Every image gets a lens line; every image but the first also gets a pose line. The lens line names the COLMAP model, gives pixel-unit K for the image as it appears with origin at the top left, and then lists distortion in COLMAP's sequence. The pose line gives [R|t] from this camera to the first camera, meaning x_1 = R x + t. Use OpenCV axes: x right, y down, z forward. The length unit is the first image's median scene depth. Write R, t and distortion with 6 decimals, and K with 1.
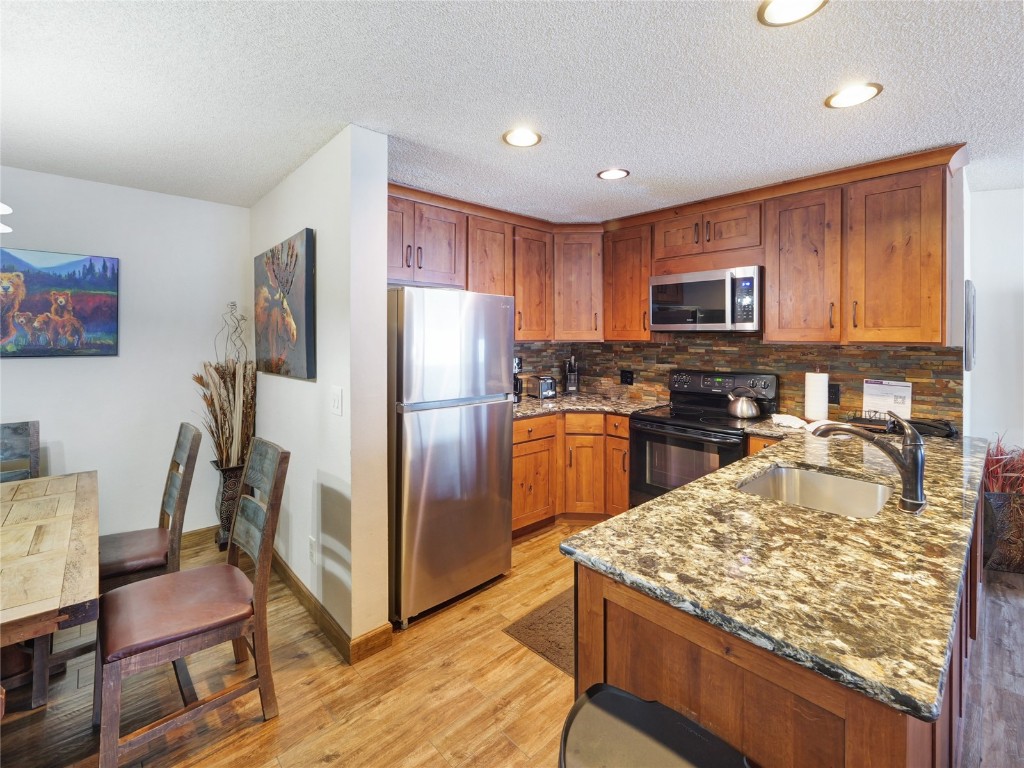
lens RADIAL K [[451.9, 0, 509.3], [0, 451.9, 339.7], [0, 0, 1]] dist [-0.001523, 0.000042]
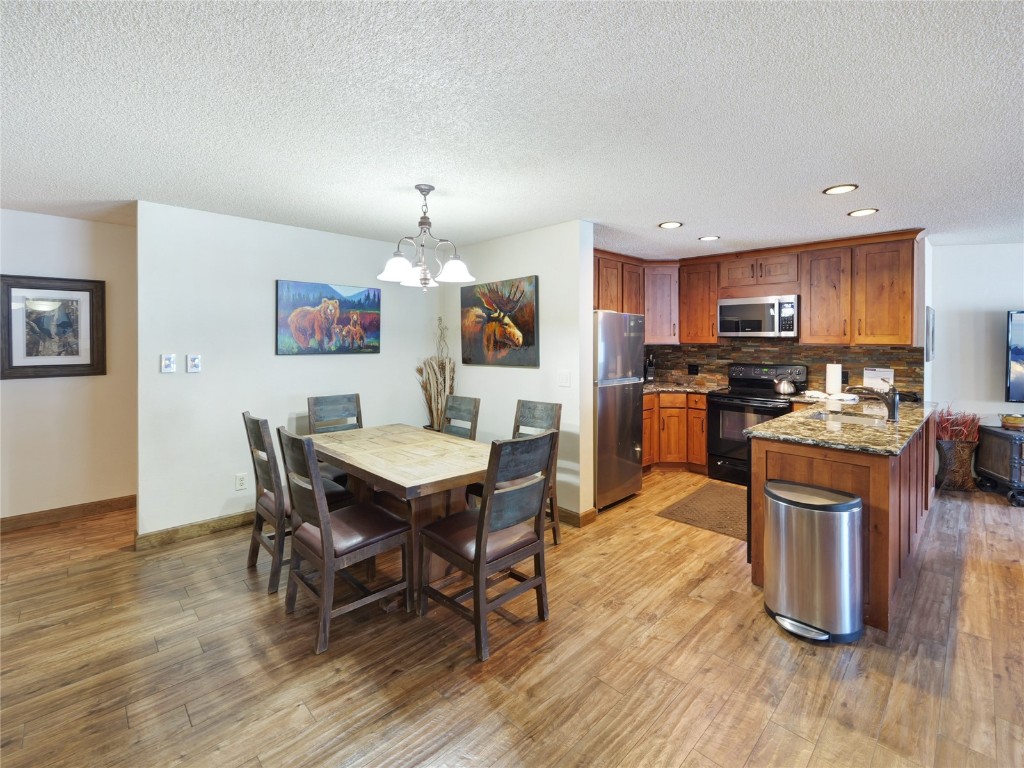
lens RADIAL K [[452.7, 0, 512.0], [0, 452.7, 344.9], [0, 0, 1]] dist [0.000713, 0.000062]
pose [[0.999710, -0.000389, 0.024074, -0.468782], [0.000252, 0.999984, 0.005676, -0.001396], [-0.024076, -0.005668, 0.999694, -0.536274]]
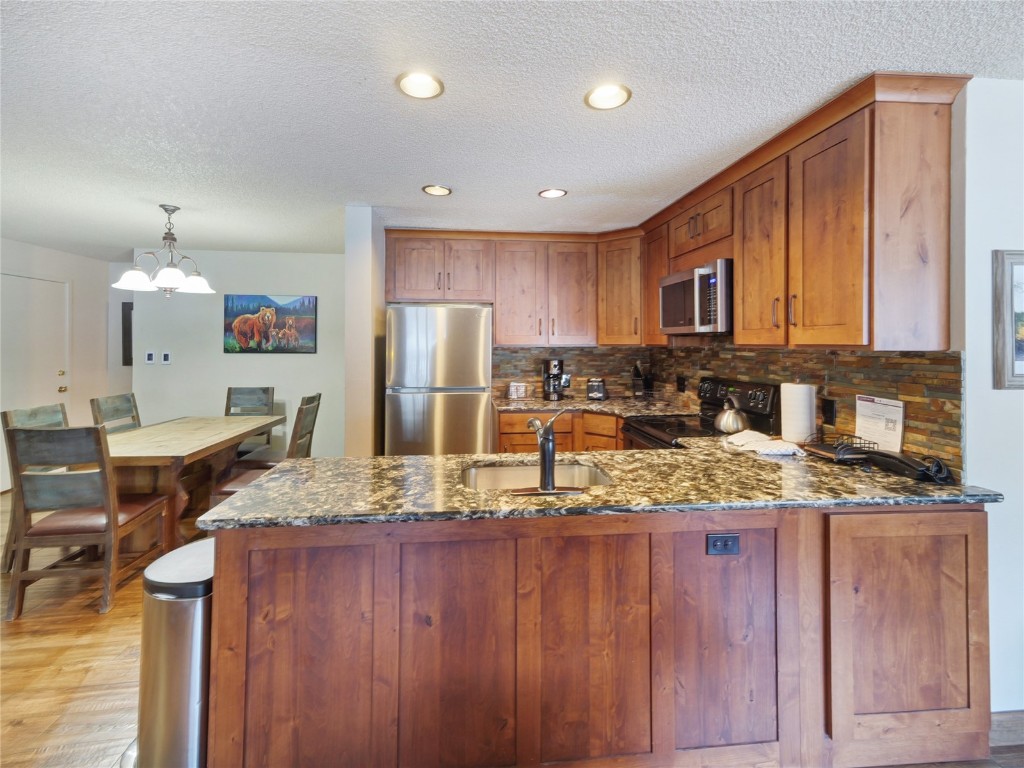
lens RADIAL K [[457.8, 0, 508.6], [0, 457.8, 341.3], [0, 0, 1]] dist [0.023193, -0.000049]
pose [[0.807514, -0.004758, -0.589829, 0.755041], [-0.002795, 0.999925, -0.011894, 0.009144], [0.589841, 0.011253, 0.807441, 0.029875]]
